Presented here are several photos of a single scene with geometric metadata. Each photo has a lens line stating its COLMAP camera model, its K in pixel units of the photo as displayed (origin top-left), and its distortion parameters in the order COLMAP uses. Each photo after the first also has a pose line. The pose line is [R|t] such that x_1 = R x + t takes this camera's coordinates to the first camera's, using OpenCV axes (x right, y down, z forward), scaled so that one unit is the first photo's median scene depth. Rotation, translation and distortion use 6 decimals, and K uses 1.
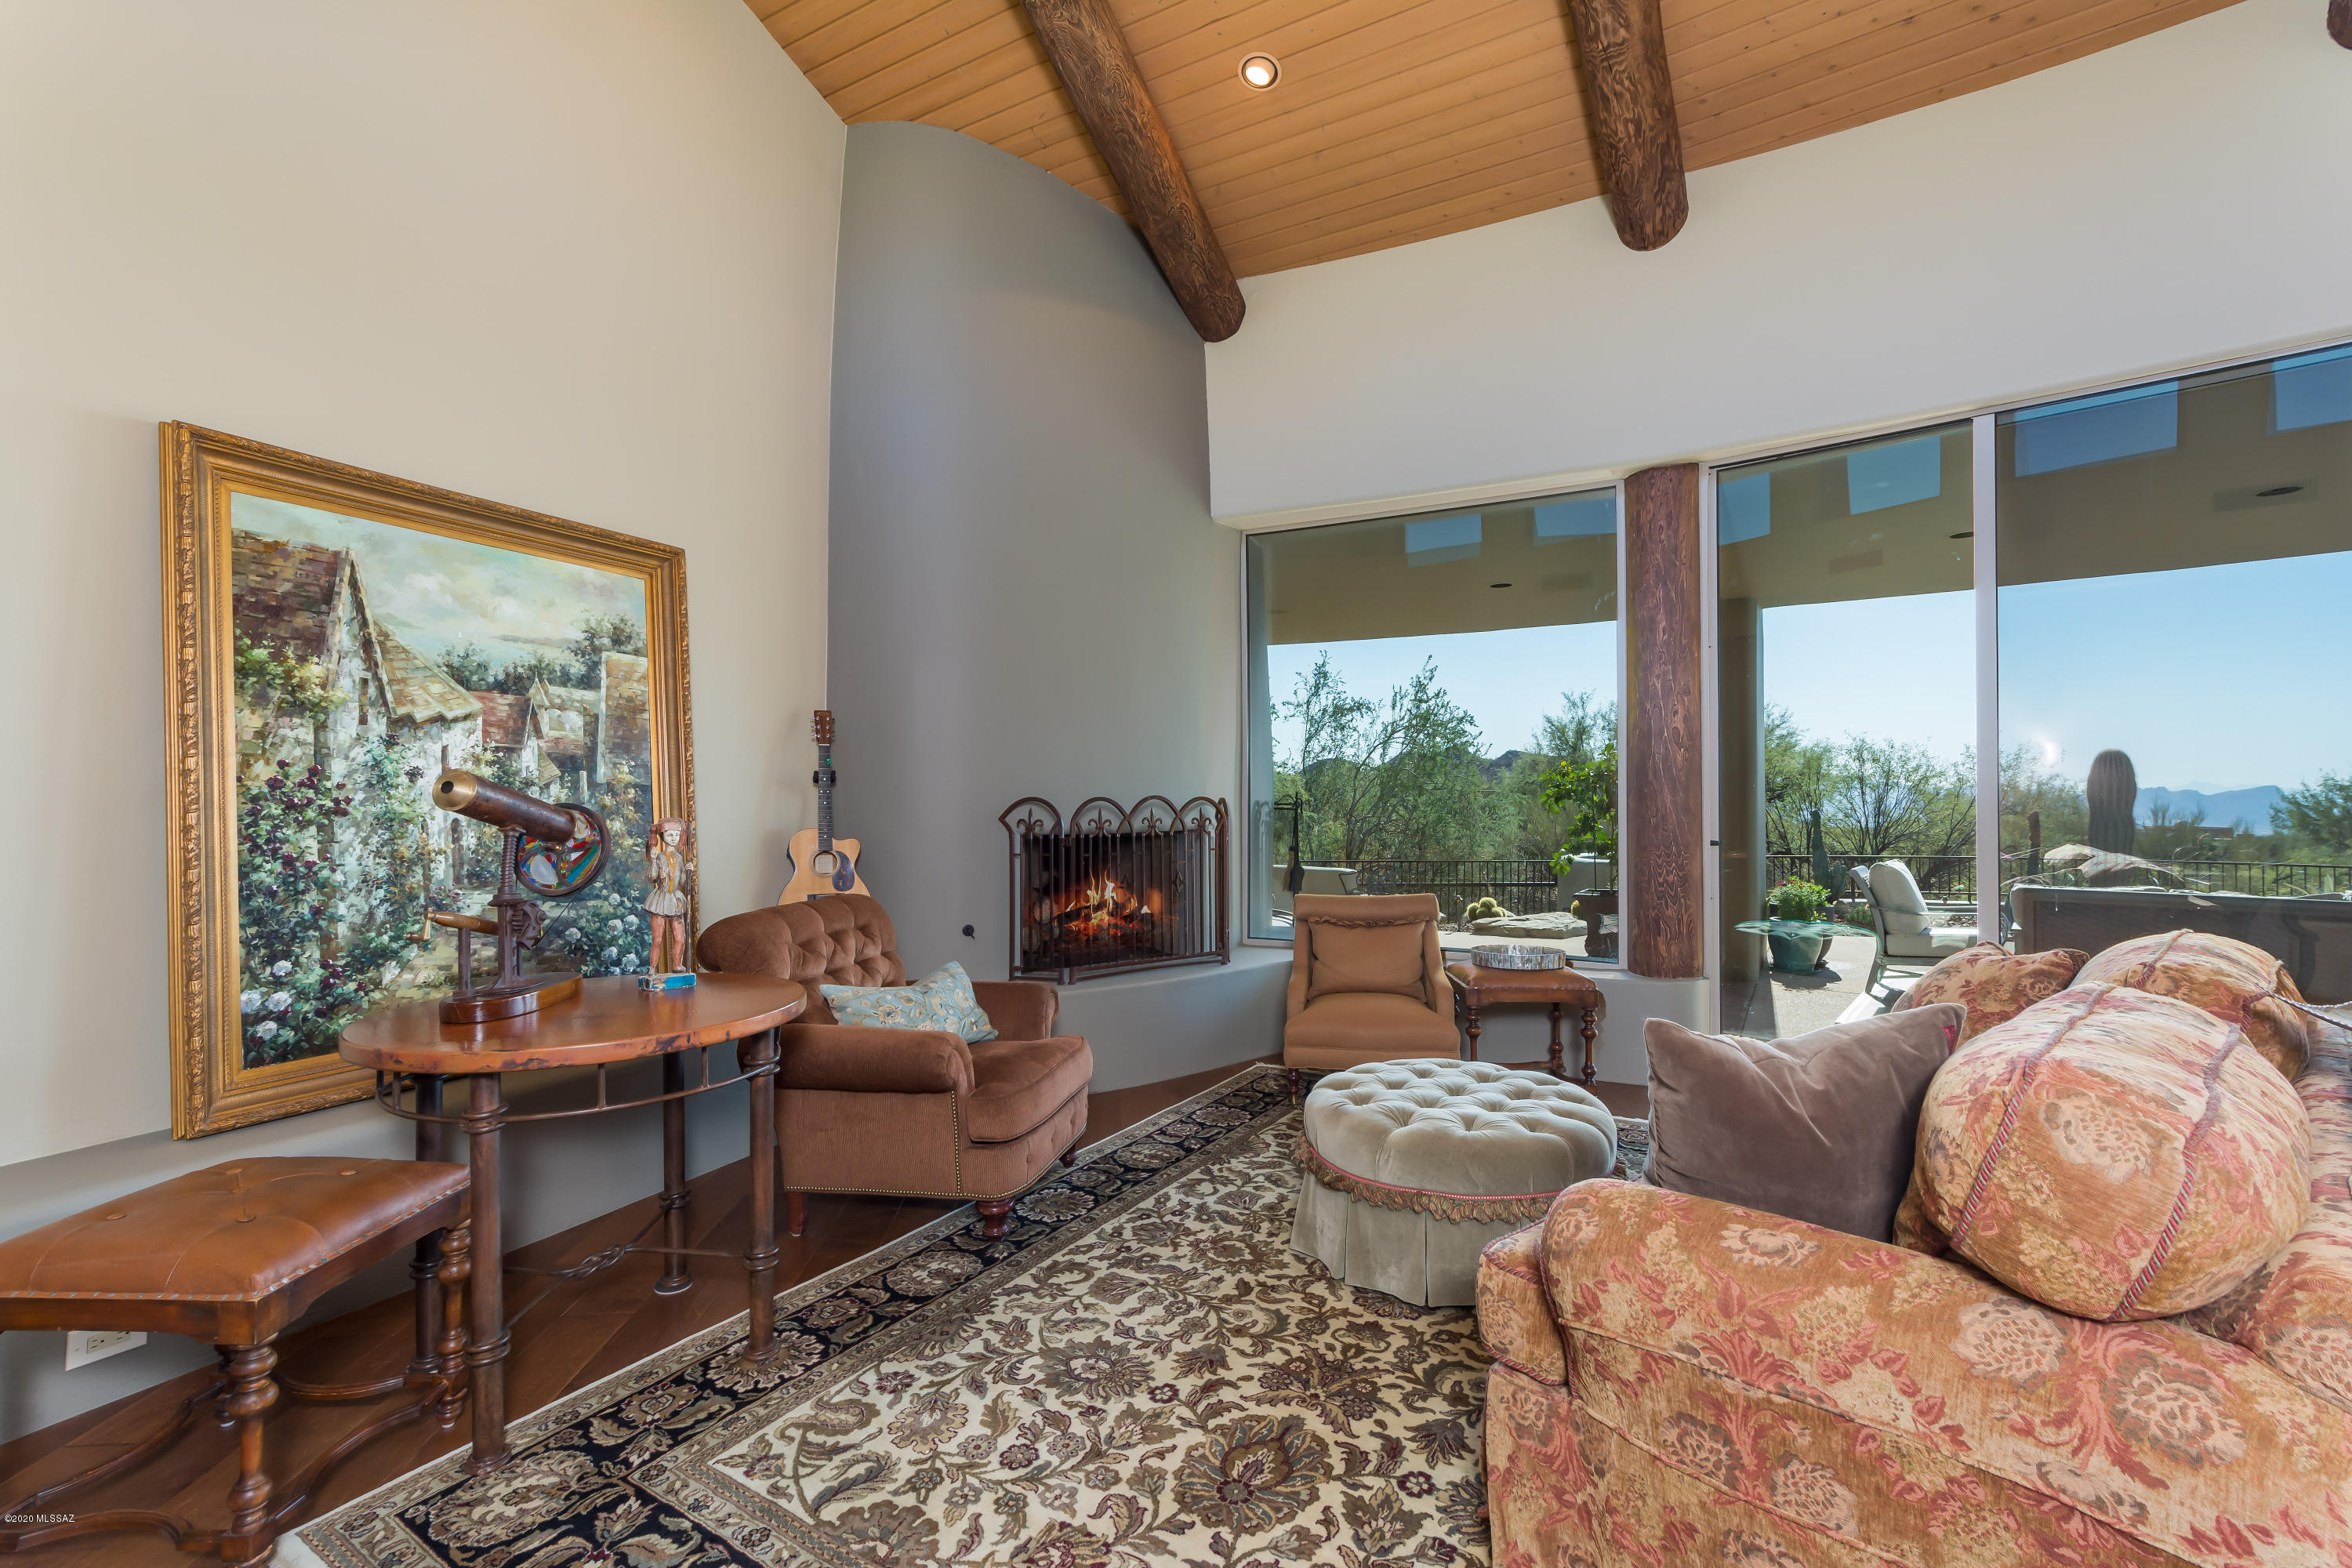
lens RADIAL K [[1018.5, 0, 1177.7], [0, 1018.5, 789.6], [0, 0, 1]] dist [-0.009715, 0.004063]
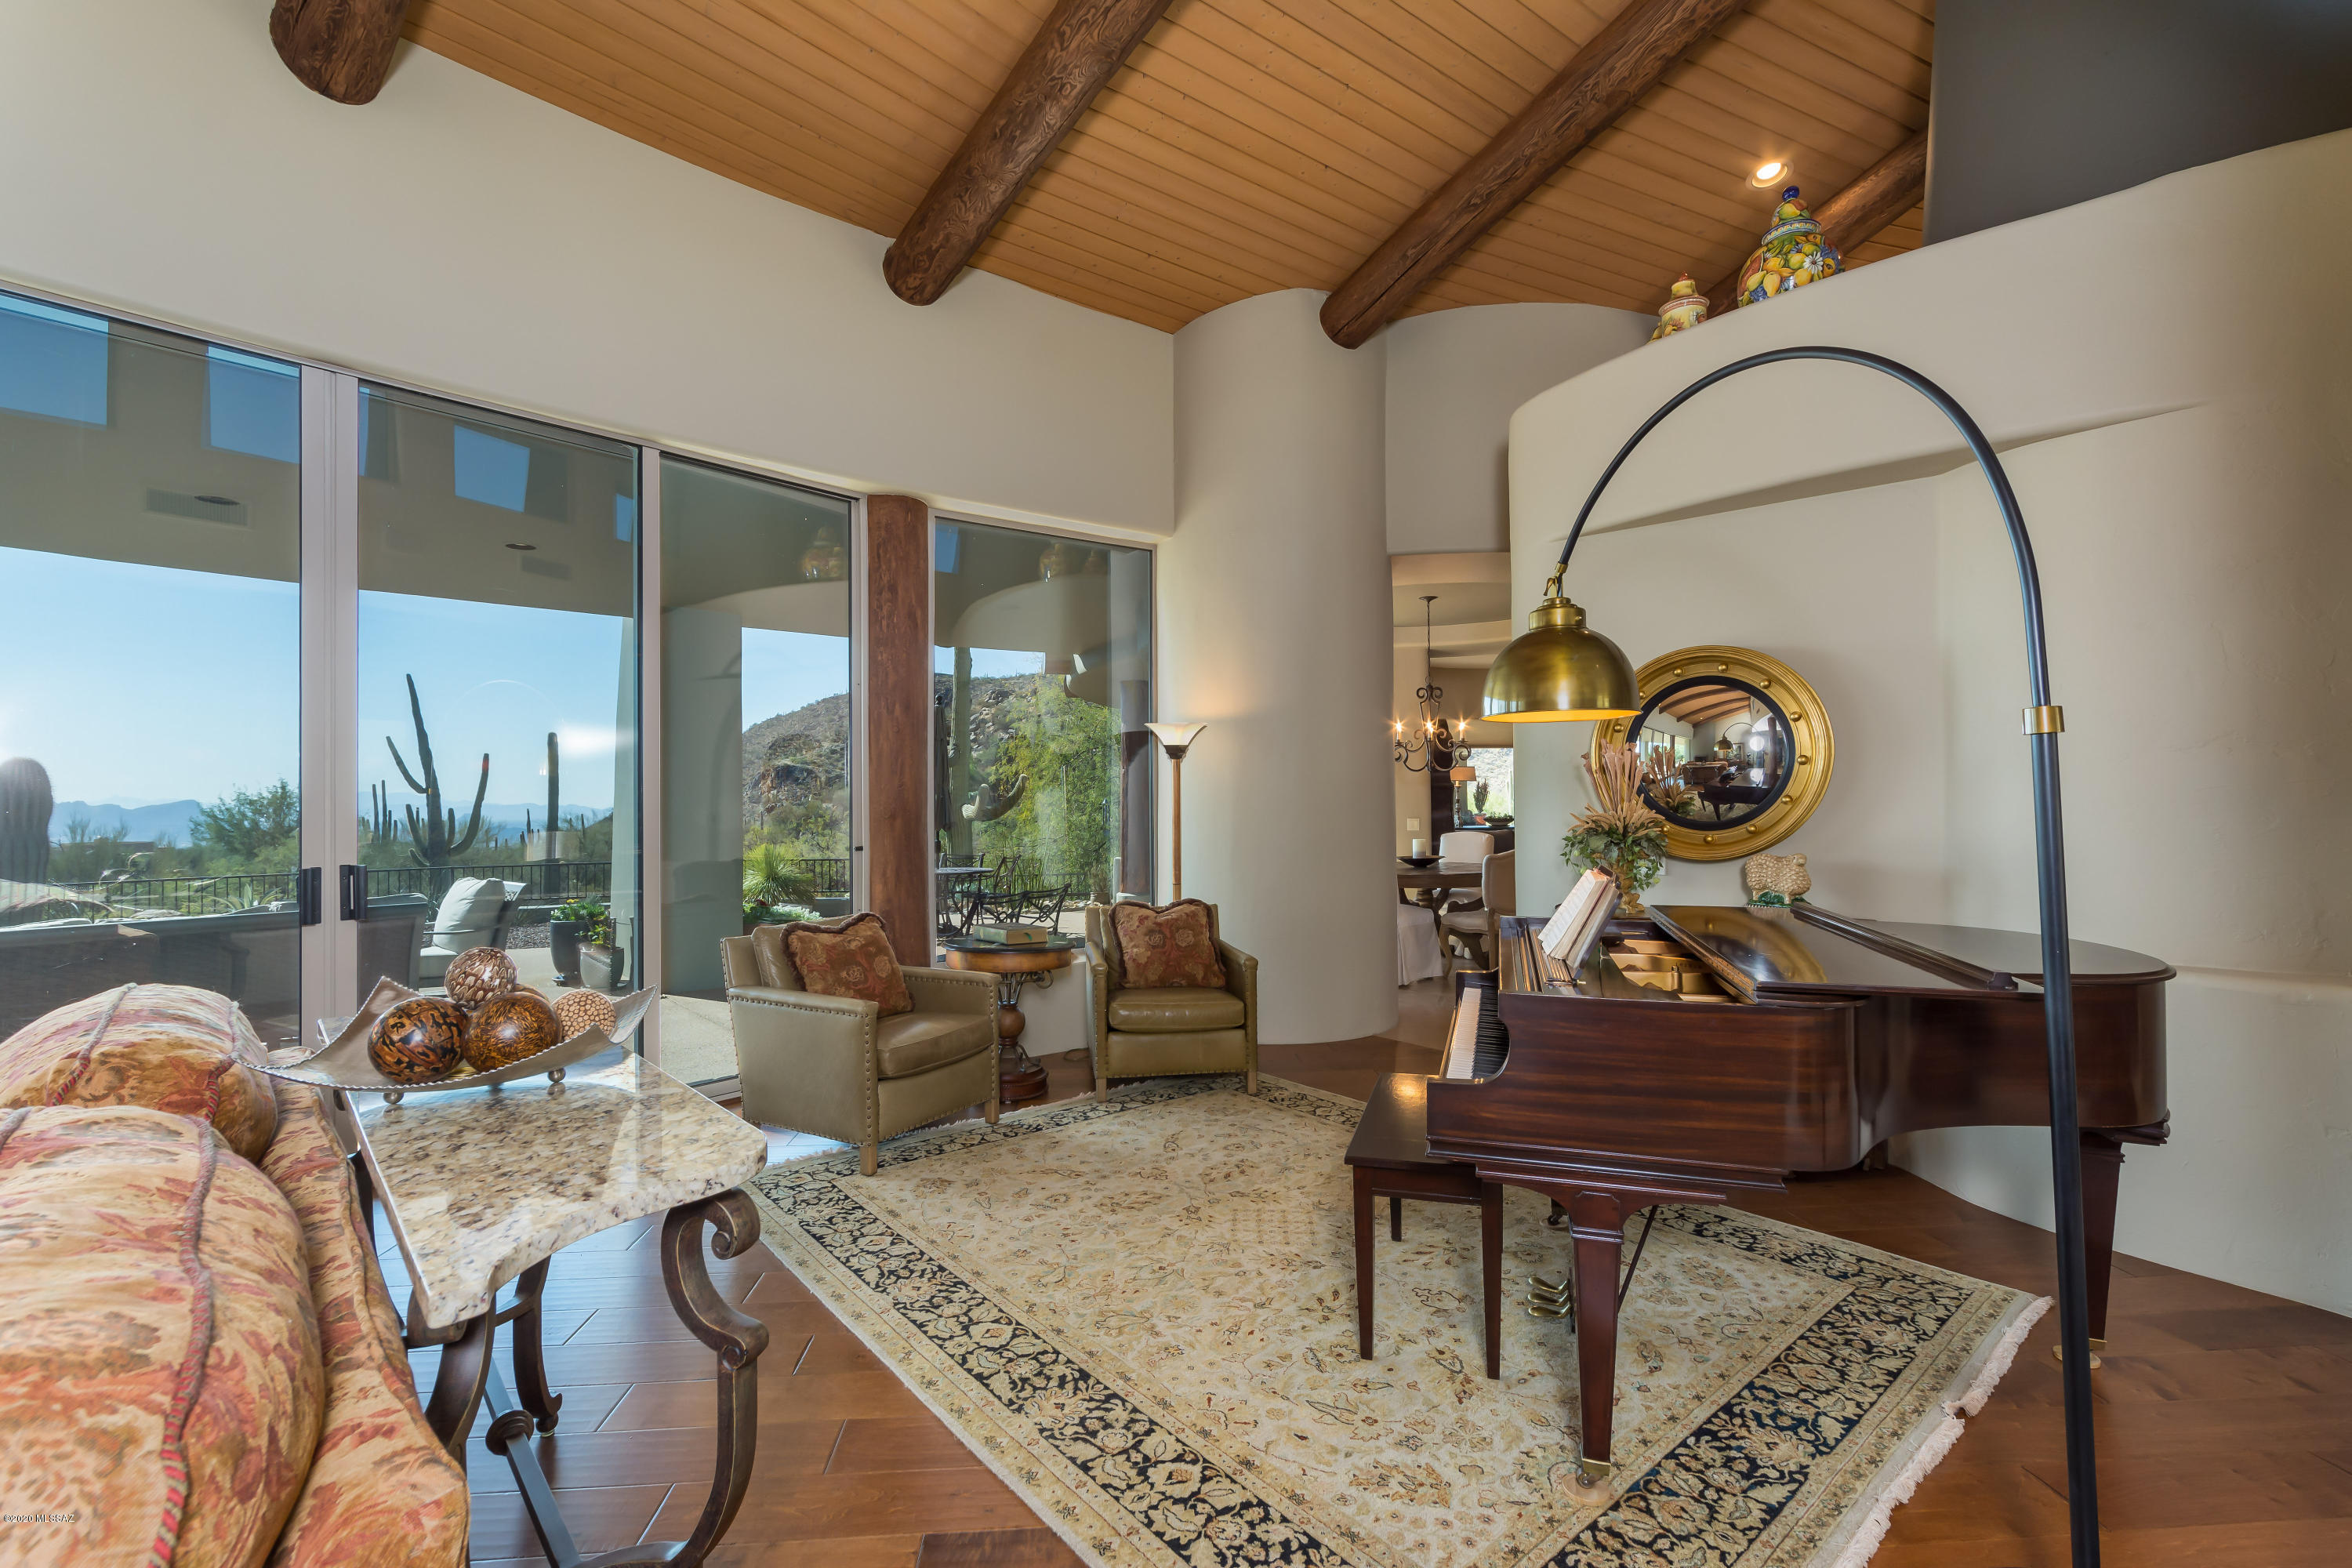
lens RADIAL K [[1018.5, 0, 1177.7], [0, 1018.5, 789.6], [0, 0, 1]] dist [-0.009715, 0.004063]
pose [[-0.025807, 0.011954, 0.999595, 0.186041], [0.002129, 0.999927, -0.011903, -0.002886], [-0.999665, 0.001821, -0.025830, 0.203876]]
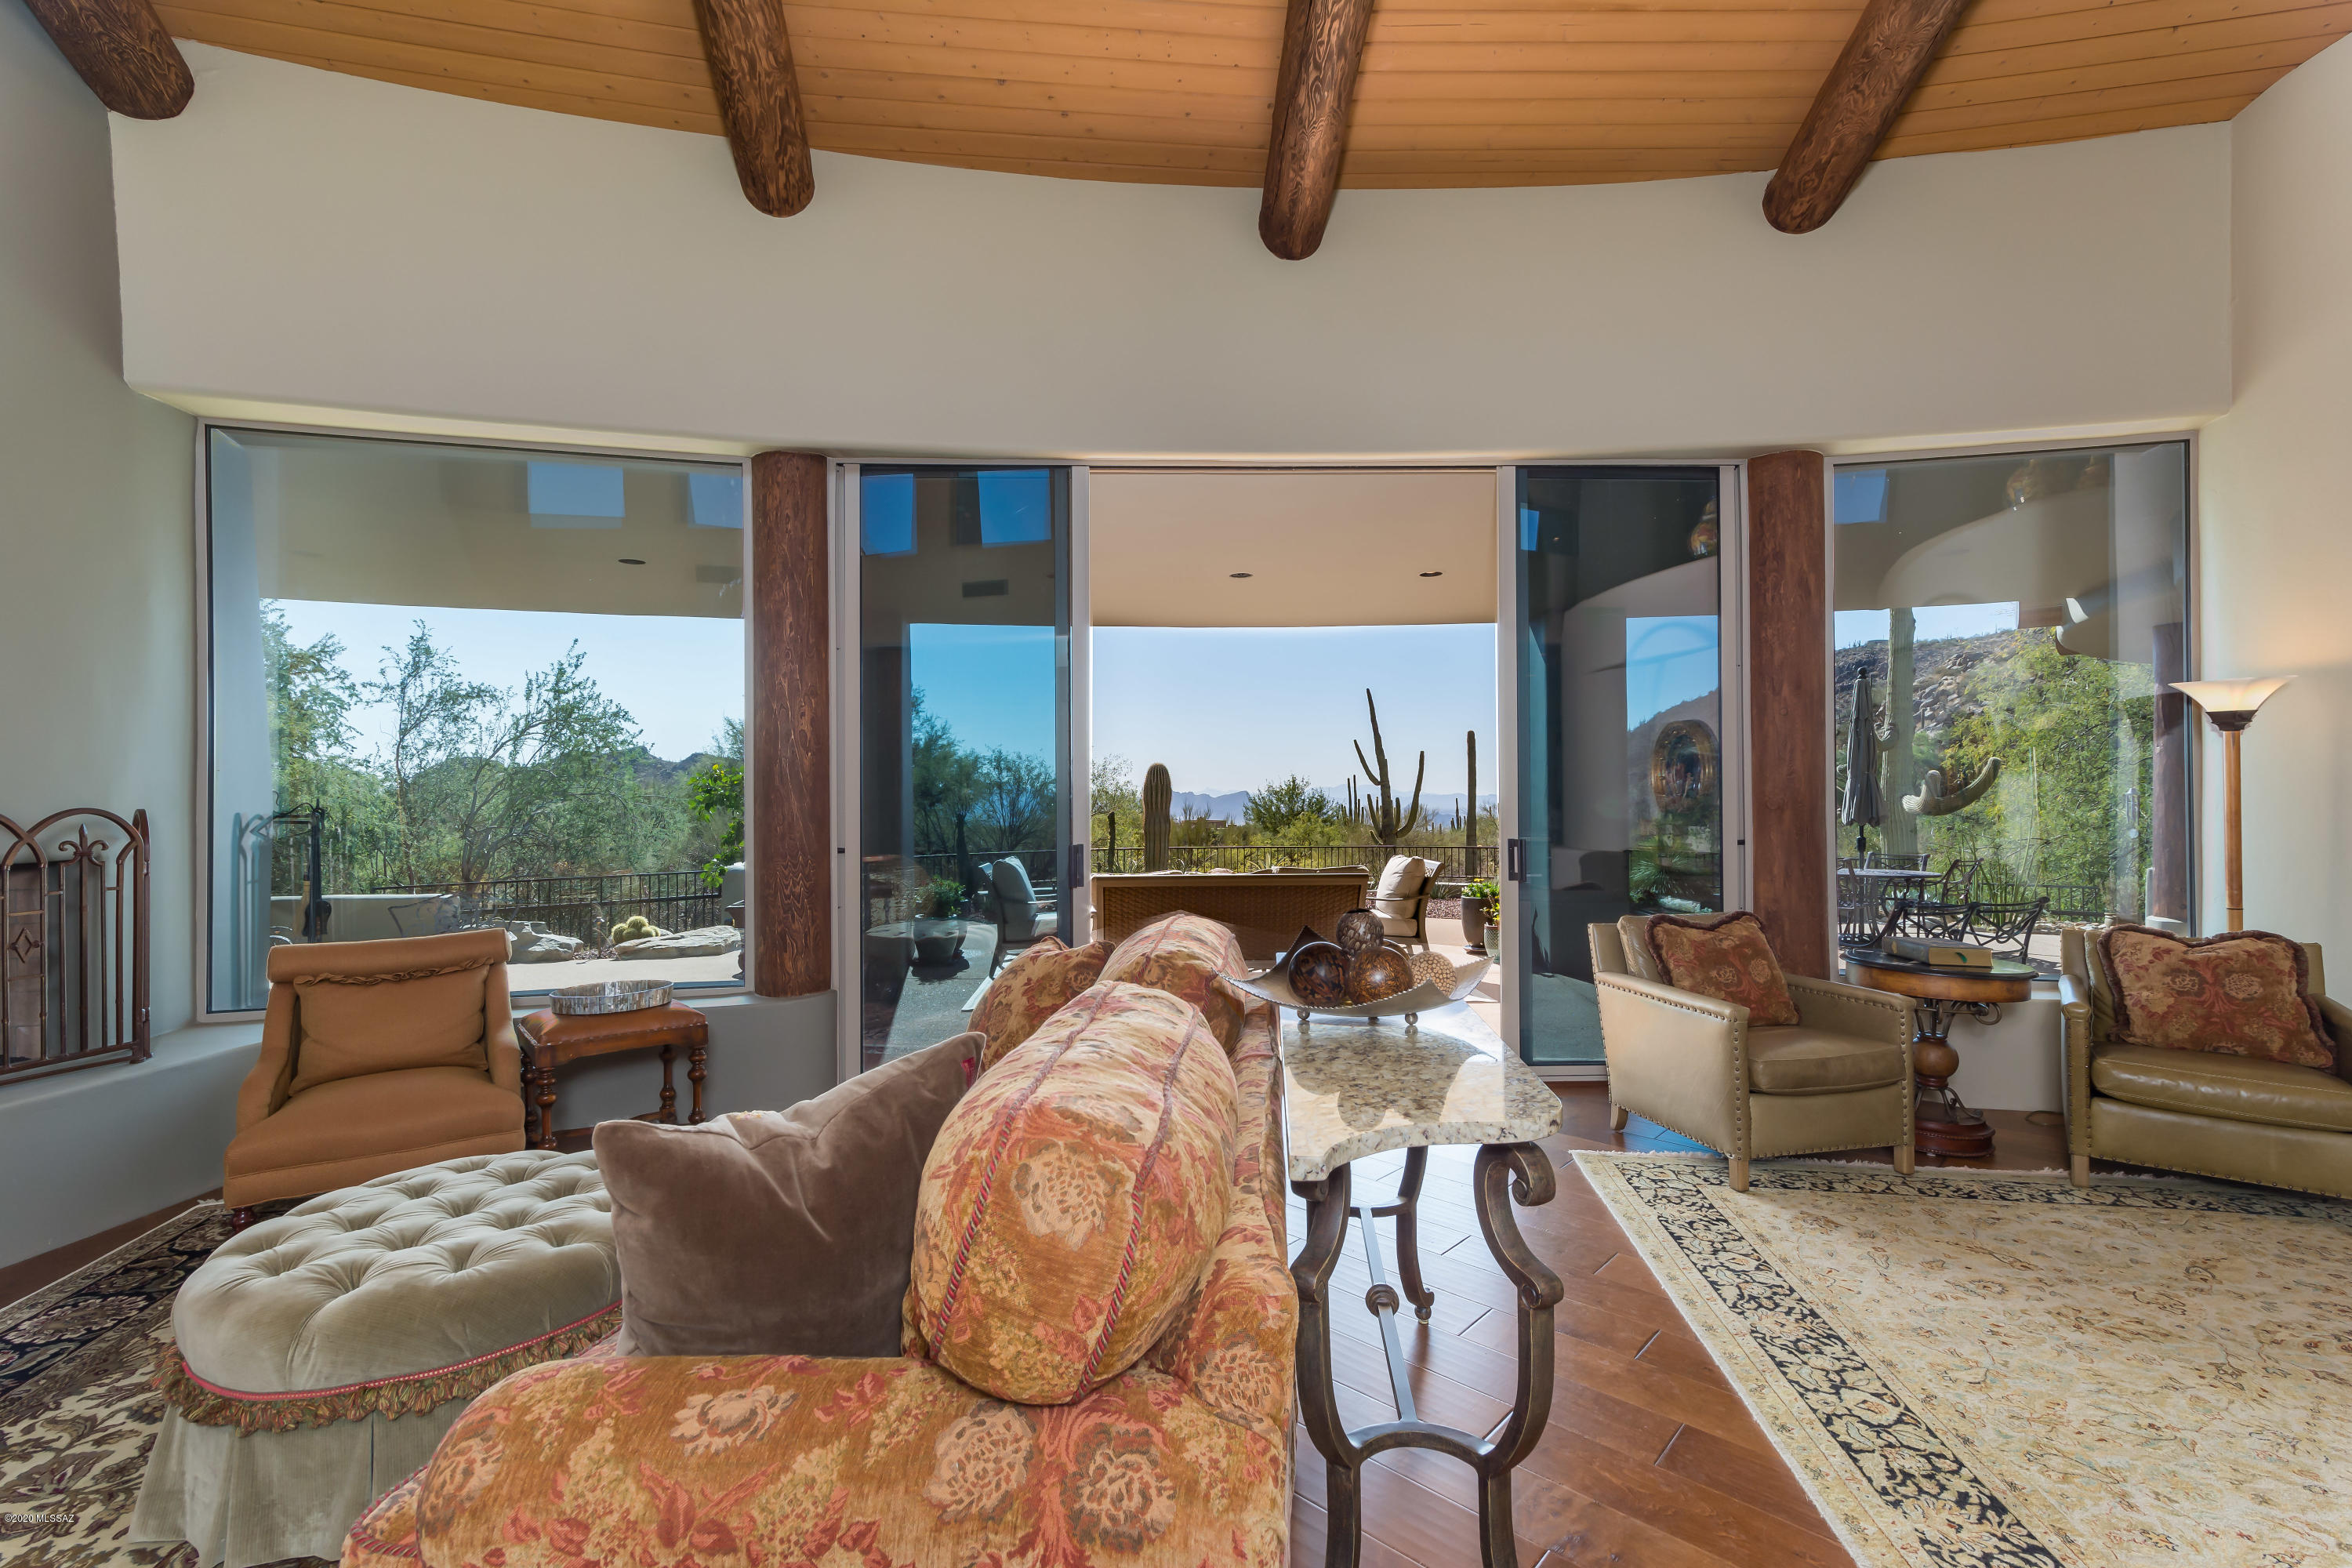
lens RADIAL K [[1022.2, 0, 1174.0], [0, 1022.2, 791.4], [0, 0, 1]] dist [-0.025634, 0.008621]
pose [[0.728489, 0.000487, 0.685058, 0.177484], [0.001478, 0.999996, -0.002283, -0.002413], [-0.685056, 0.002676, 0.728485, 0.137670]]
